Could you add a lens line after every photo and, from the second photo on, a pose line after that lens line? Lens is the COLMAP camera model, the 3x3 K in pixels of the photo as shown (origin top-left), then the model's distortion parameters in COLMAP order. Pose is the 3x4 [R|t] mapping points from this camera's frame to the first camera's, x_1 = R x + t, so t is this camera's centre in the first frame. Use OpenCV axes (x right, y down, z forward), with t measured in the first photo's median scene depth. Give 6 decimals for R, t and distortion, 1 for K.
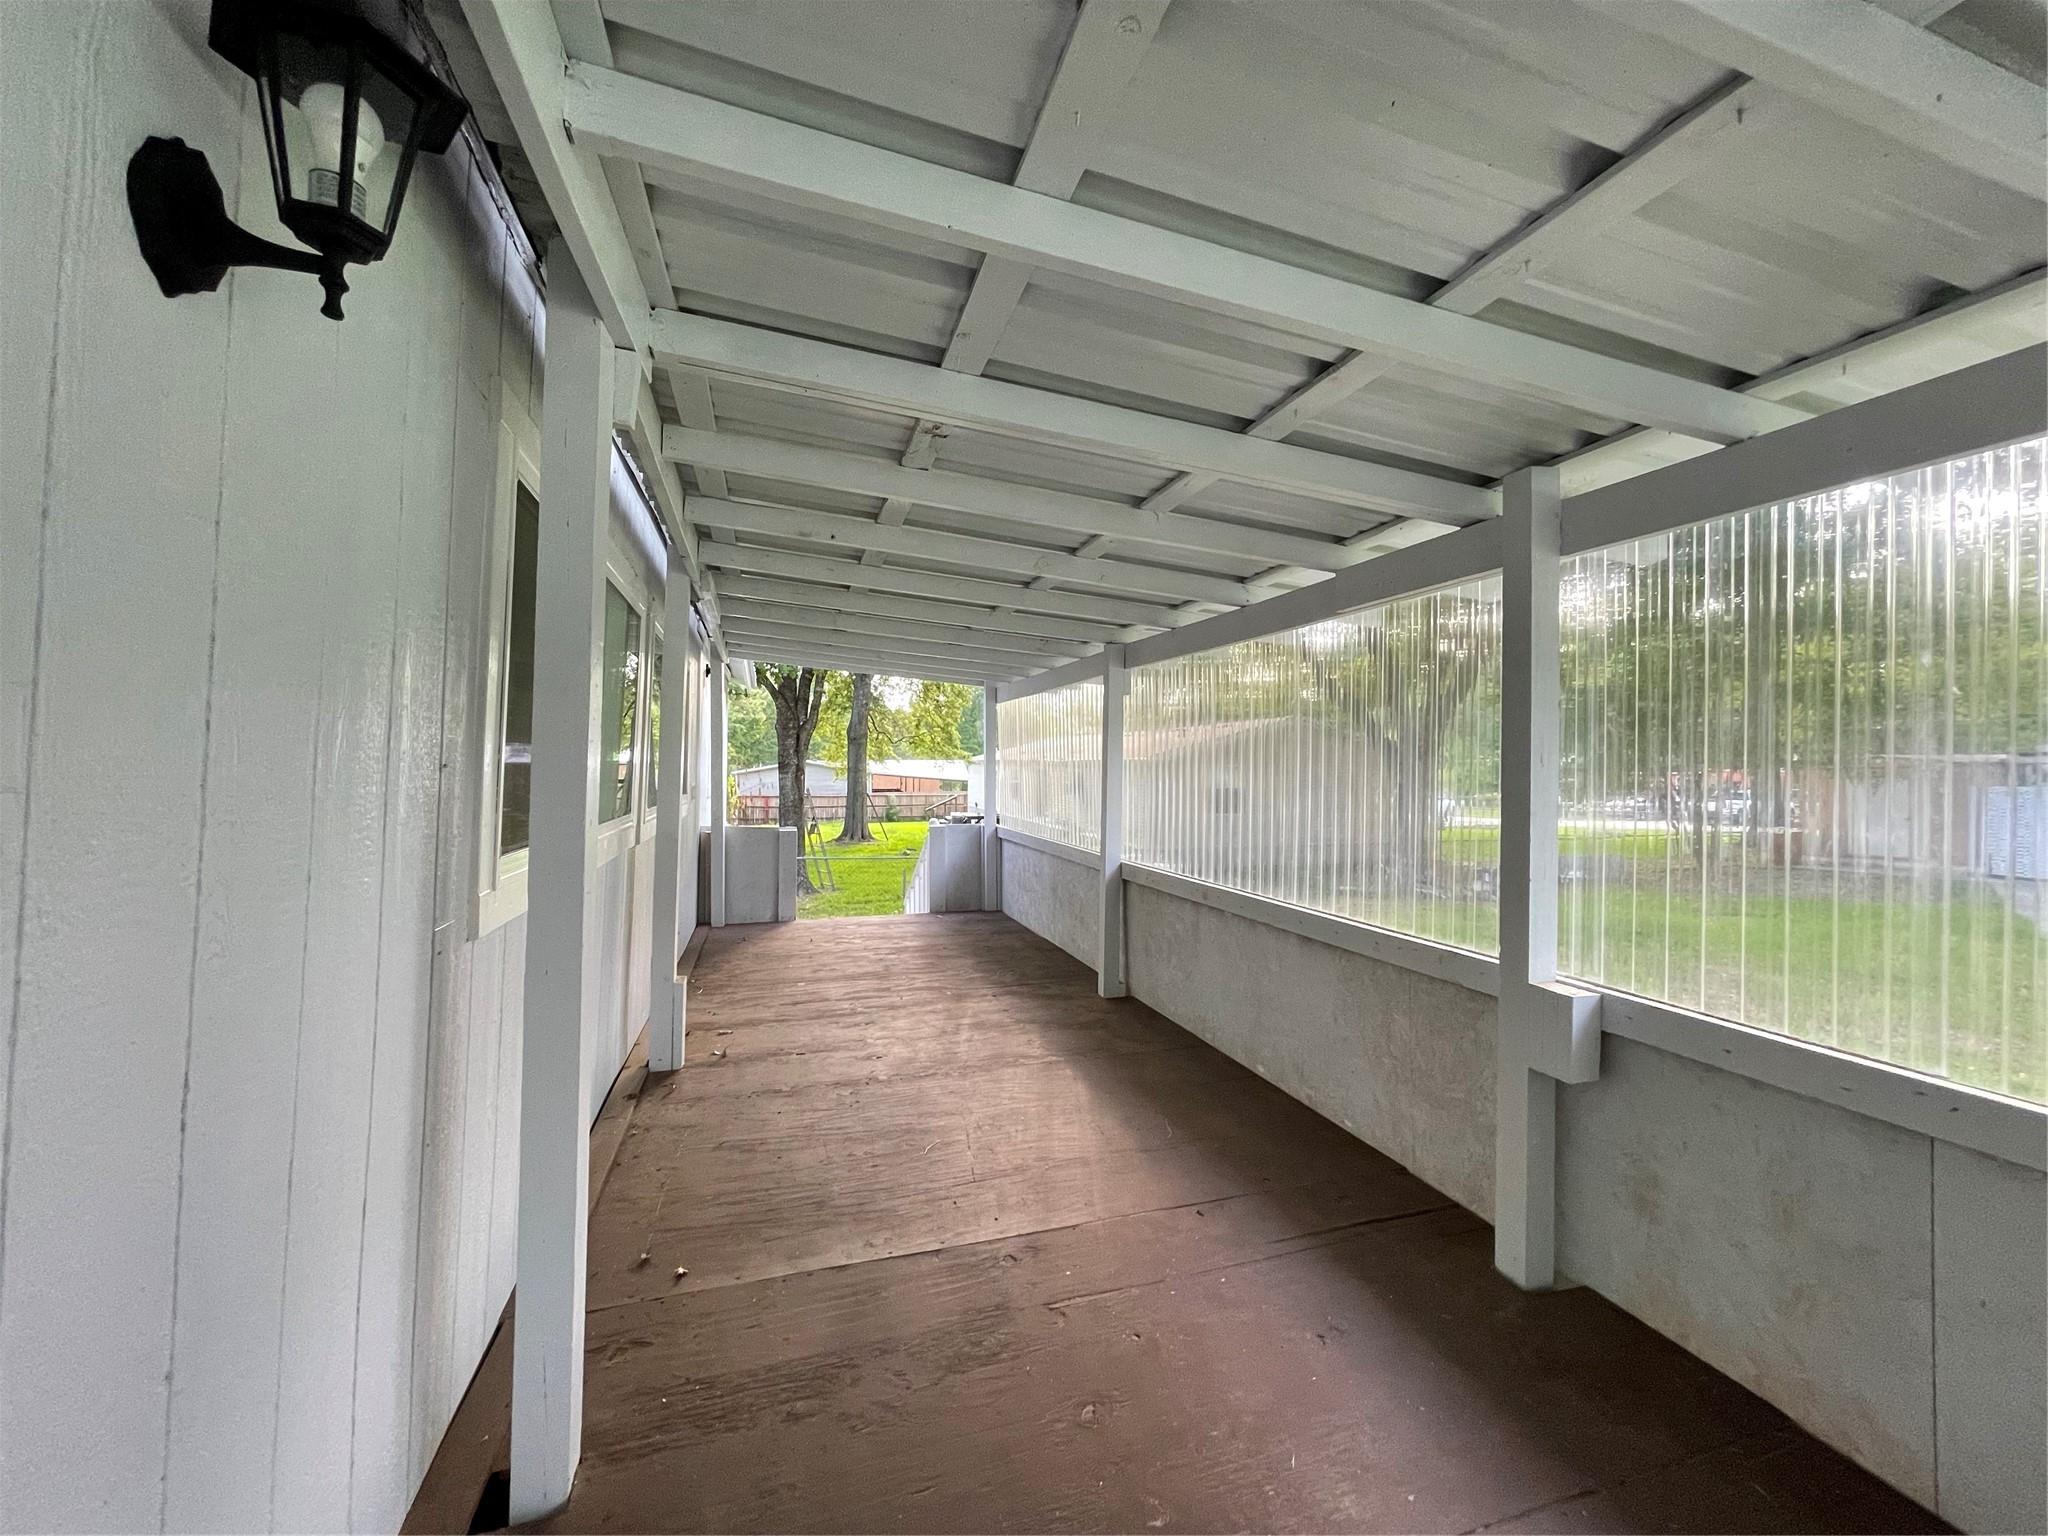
lens RADIAL K [[805.4, 0, 1039.4], [0, 805.4, 763.4], [0, 0, 1]] dist [0.003484, -0.000727]
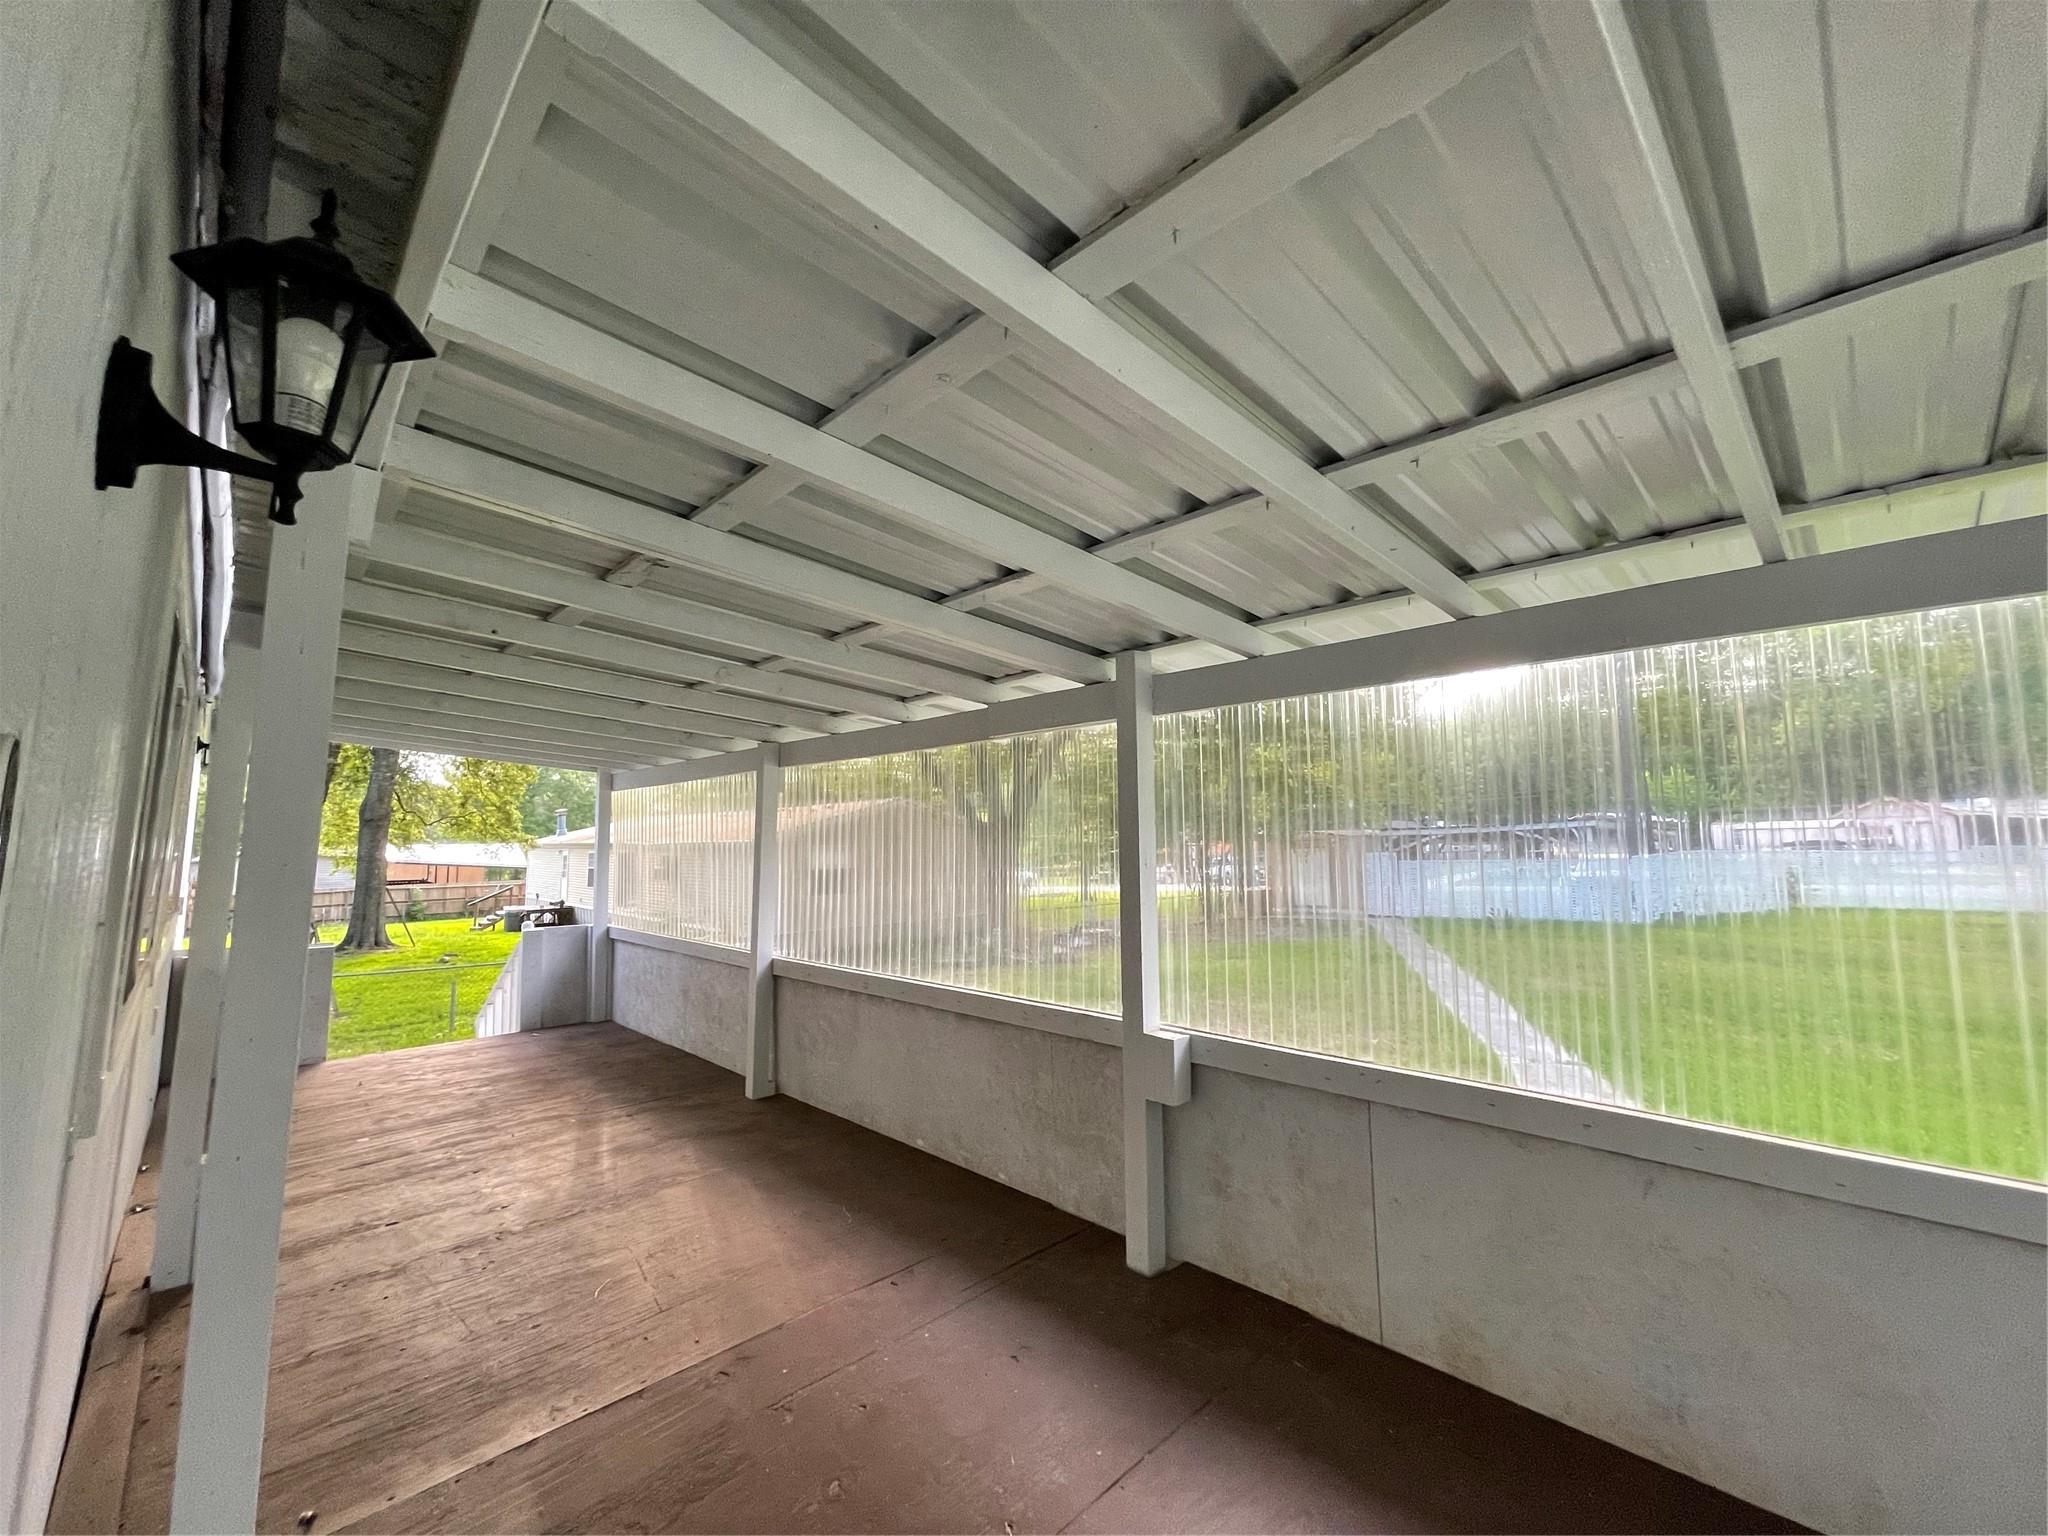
lens RADIAL K [[805.4, 0, 1013.4], [0, 805.4, 770.2], [0, 0, 1]] dist [0.003484, -0.000727]
pose [[0.896418, 0.025153, 0.442495, -0.119622], [0.013970, 0.996289, -0.084935, -0.032193], [-0.442989, 0.082320, 0.892740, -0.081794]]
